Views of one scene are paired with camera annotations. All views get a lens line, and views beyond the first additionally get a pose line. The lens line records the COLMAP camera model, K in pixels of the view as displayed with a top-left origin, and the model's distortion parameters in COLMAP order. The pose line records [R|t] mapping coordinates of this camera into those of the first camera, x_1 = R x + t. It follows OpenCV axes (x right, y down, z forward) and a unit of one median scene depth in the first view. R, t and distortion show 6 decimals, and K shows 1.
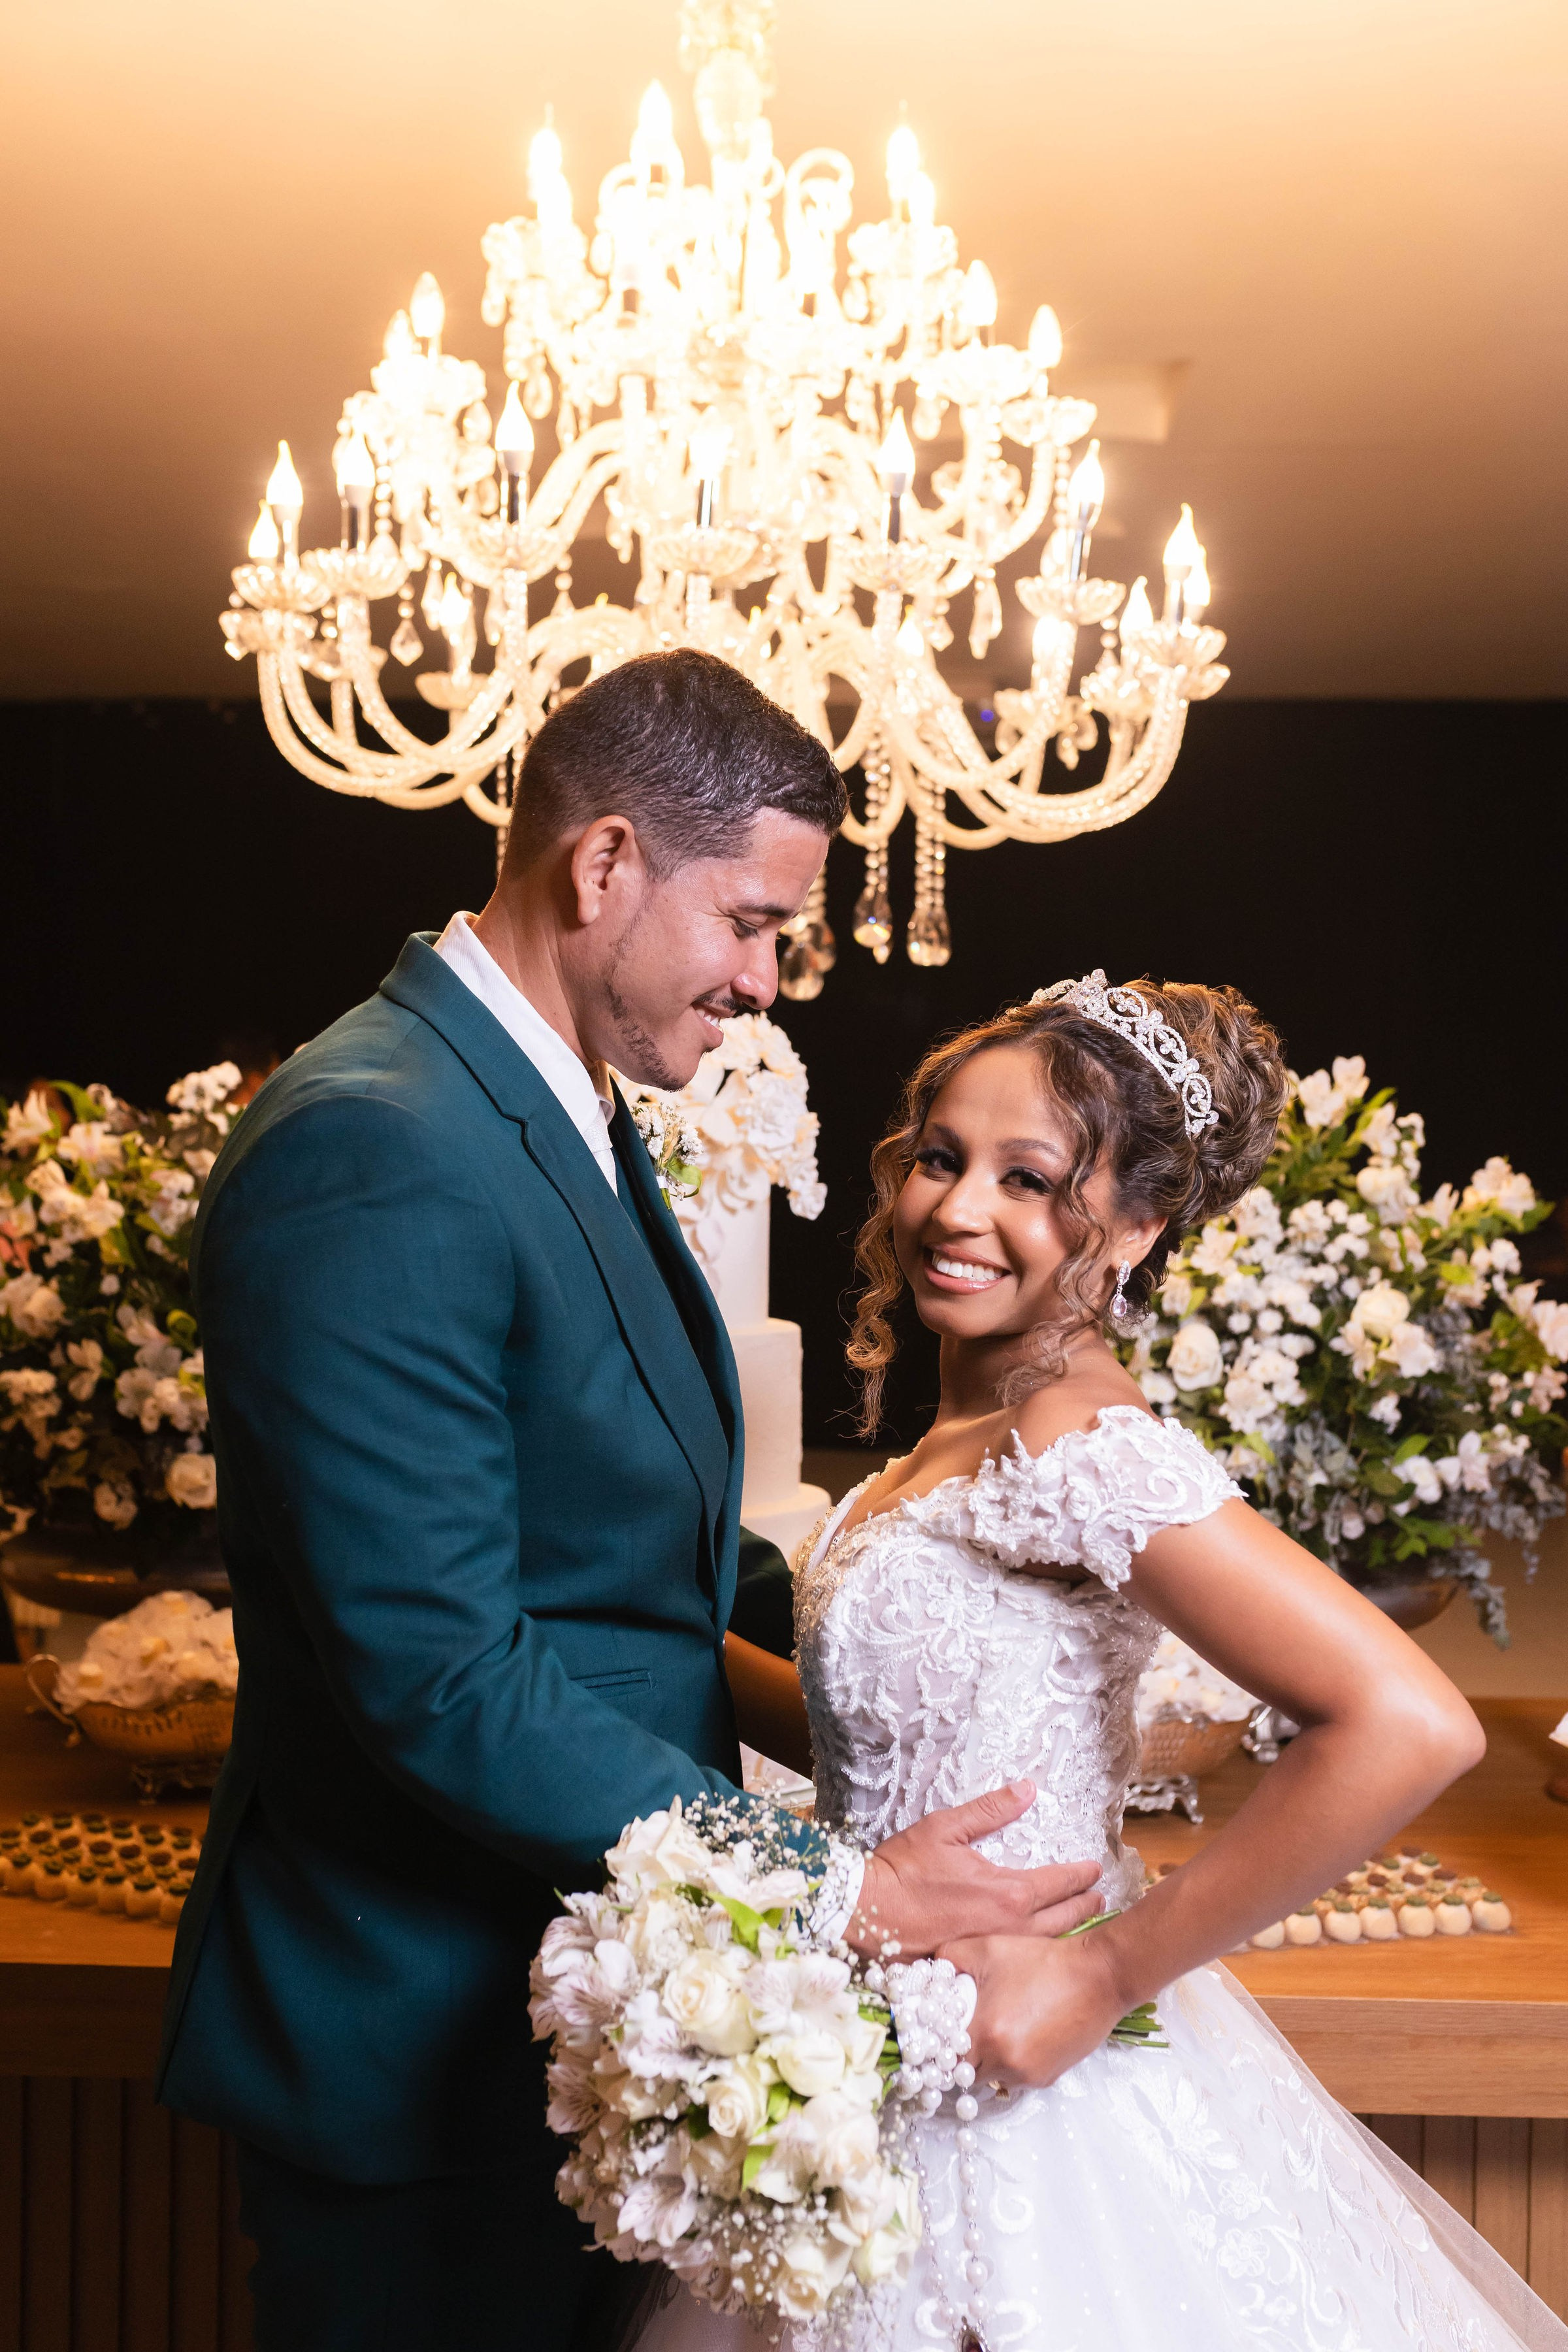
lens RADIAL K [[2414.7, 0, 784.0], [0, 2414.7, 1176.0], [0, 0, 1]] dist [-0.003841, -0.000956]
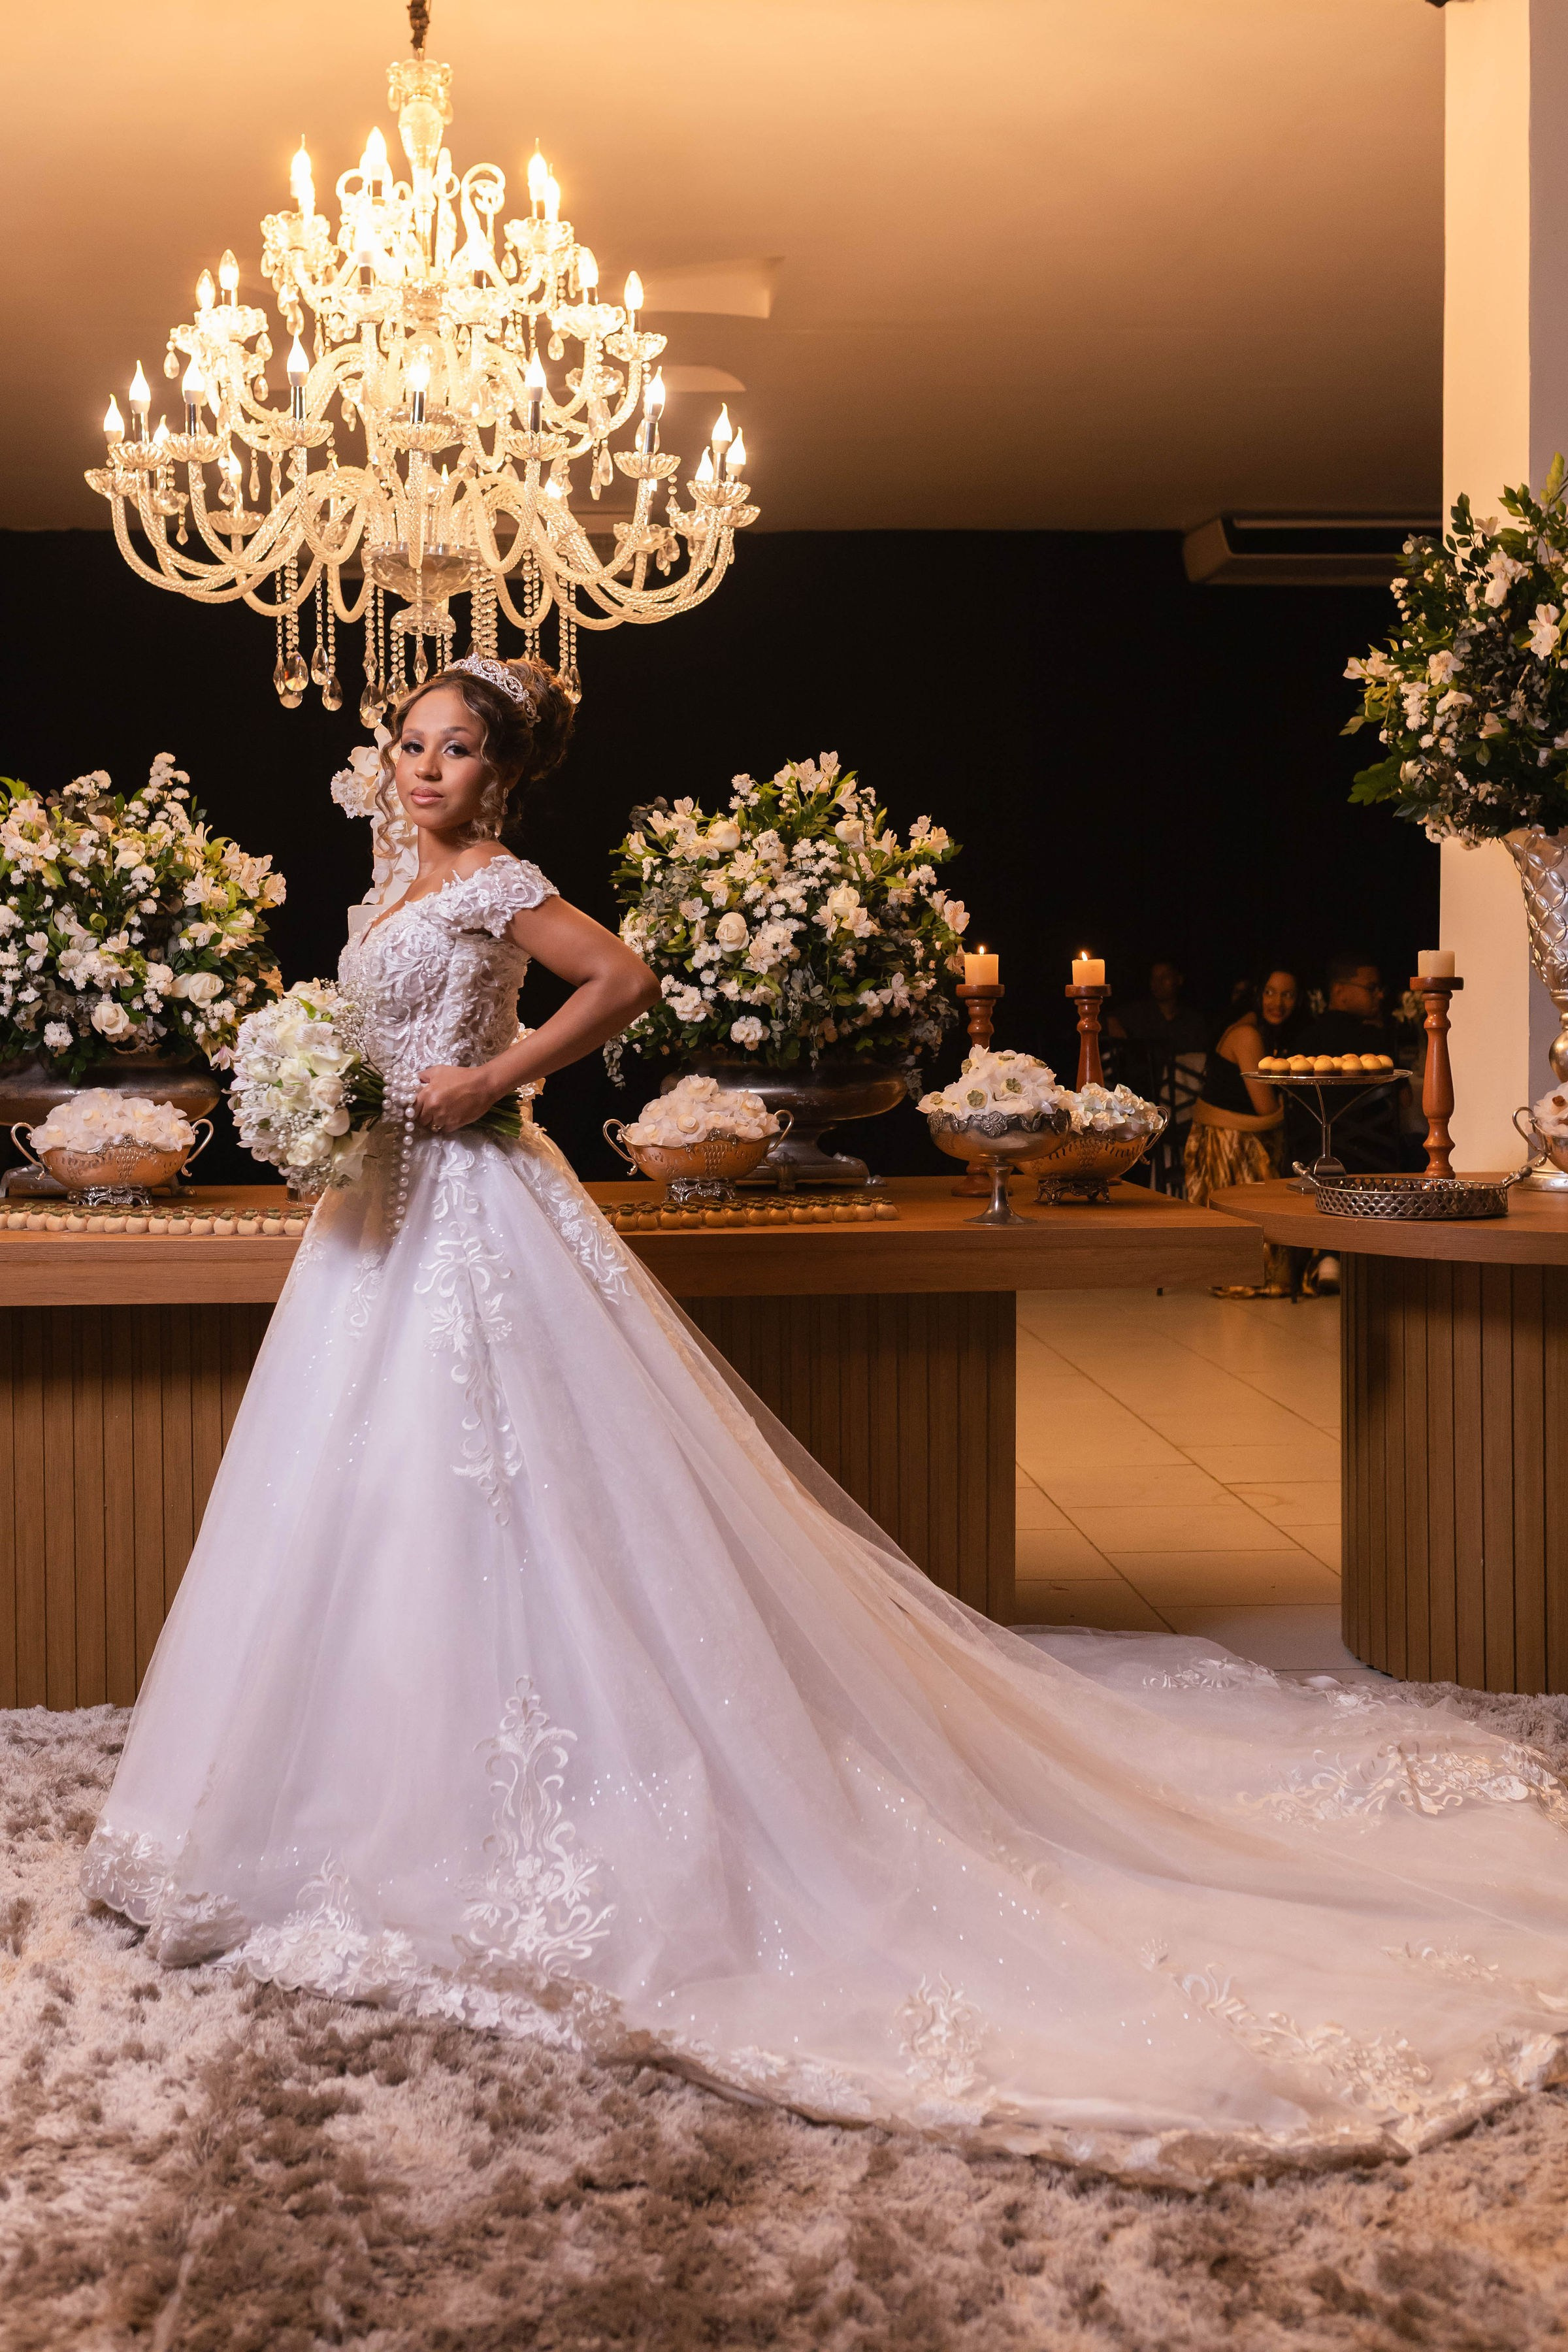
lens RADIAL K [[2487.8, 0, 716.8], [0, 2487.8, 1074.9], [0, 0, 1]] dist [-0.002743, 0.009602]
pose [[0.994647, -0.022686, 0.100806, -0.010859], [0.020700, 0.999571, 0.020703, 0.129970], [-0.101233, -0.018505, 0.994691, -0.639846]]
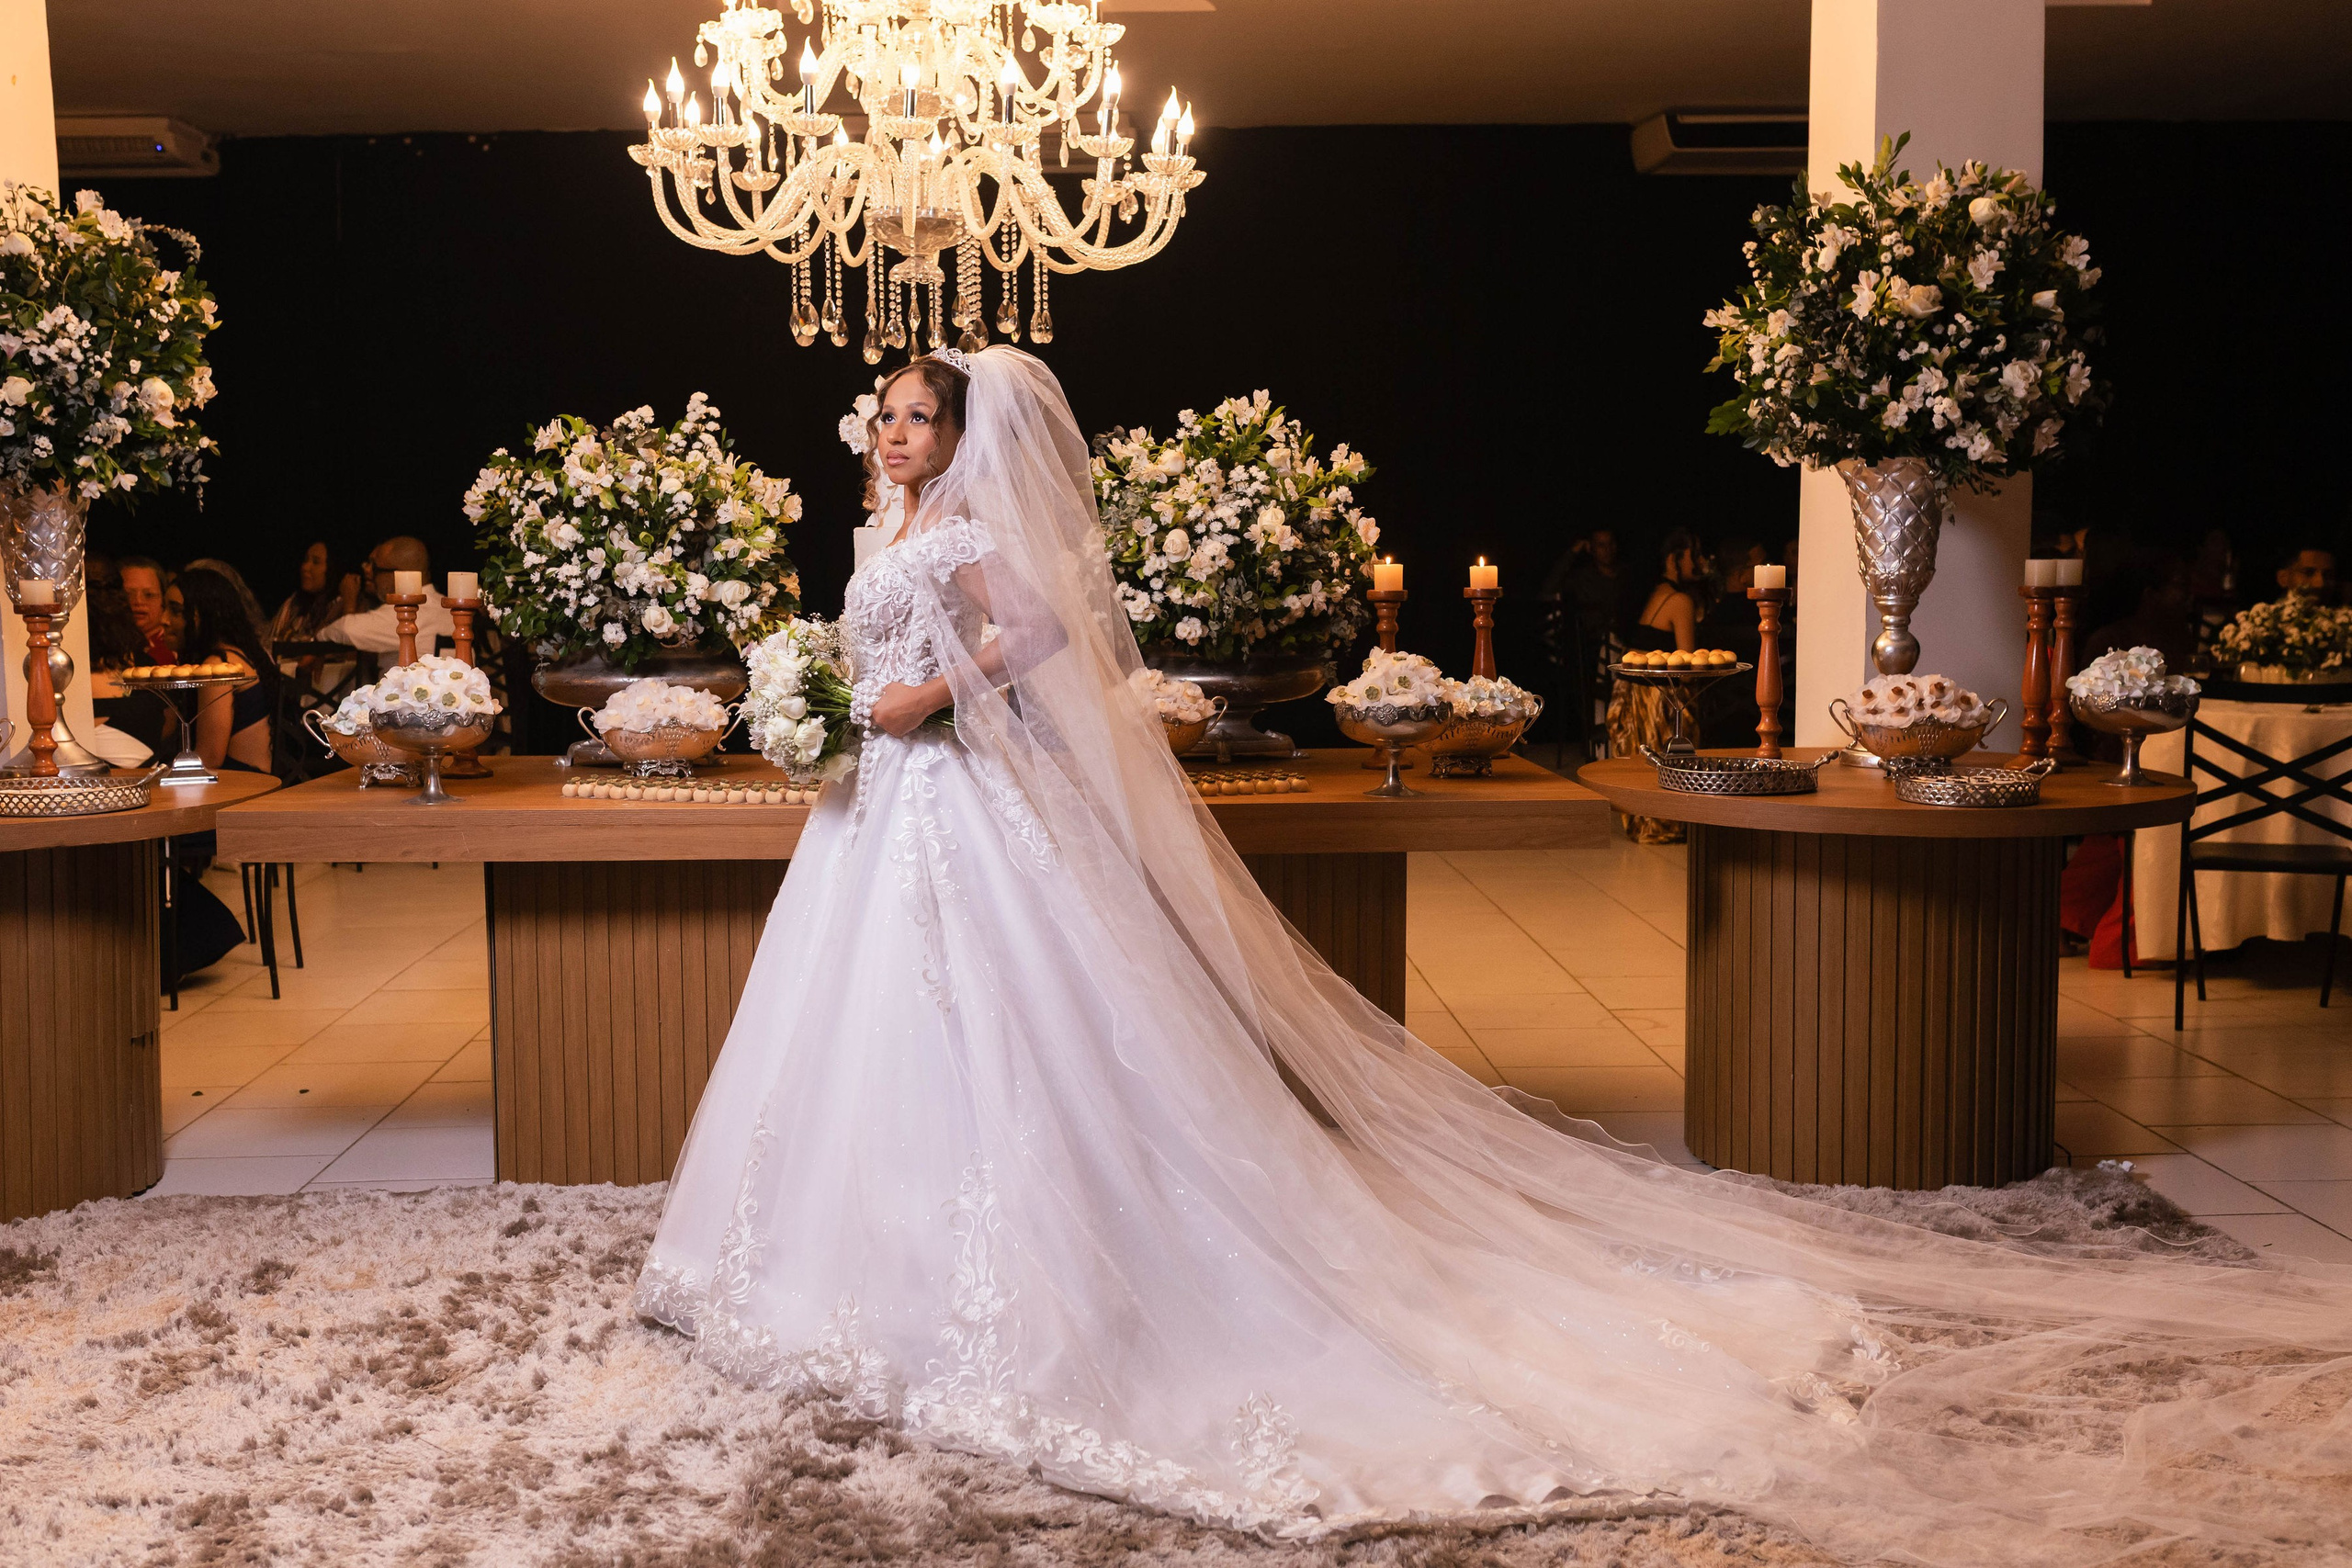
lens RADIAL K [[2384.3, 0, 1124.9], [0, 2384.3, 770.9], [0, 0, 1]] dist [-0.004349, 0.001452]
pose [[0.997622, -0.025458, 0.064042, 0.002156], [0.019908, 0.996109, 0.085848, 0.085532], [-0.065978, -0.084369, 0.994248, -0.865711]]
